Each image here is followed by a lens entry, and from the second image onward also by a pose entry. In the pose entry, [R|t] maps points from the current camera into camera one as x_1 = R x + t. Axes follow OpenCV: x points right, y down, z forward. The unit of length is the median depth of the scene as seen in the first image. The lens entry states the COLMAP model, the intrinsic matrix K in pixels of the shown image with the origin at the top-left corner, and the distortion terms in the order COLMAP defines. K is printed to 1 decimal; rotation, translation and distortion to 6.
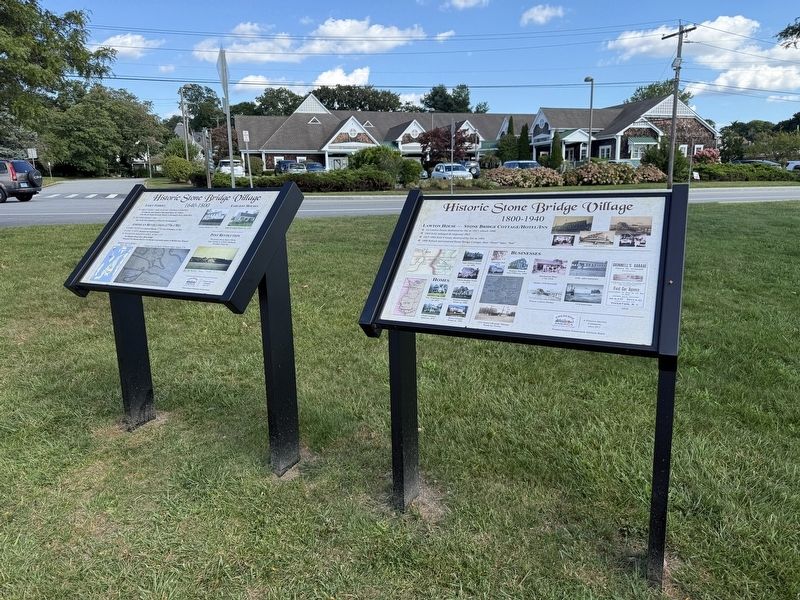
lens RADIAL K [[551.1, 0, 400.0], [0, 551.1, 300.0], [0, 0, 1]] dist [0.098408, -0.124543]
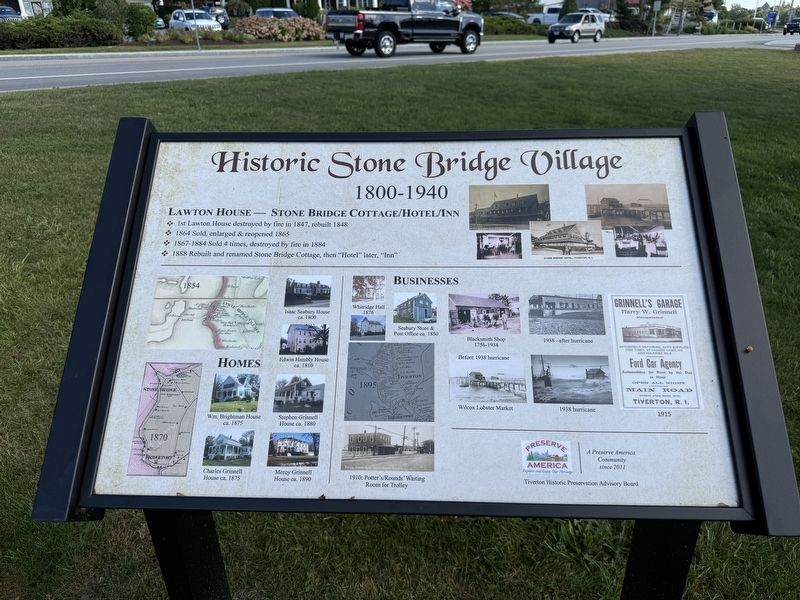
lens RADIAL K [[551.1, 0, 400.0], [0, 551.1, 300.0], [0, 0, 1]] dist [0.098408, -0.124543]
pose [[0.917884, -0.166381, 0.360286, 0.043236], [0.077569, 0.965576, 0.248287, -0.180772], [-0.389194, -0.199952, 0.899193, 0.596861]]
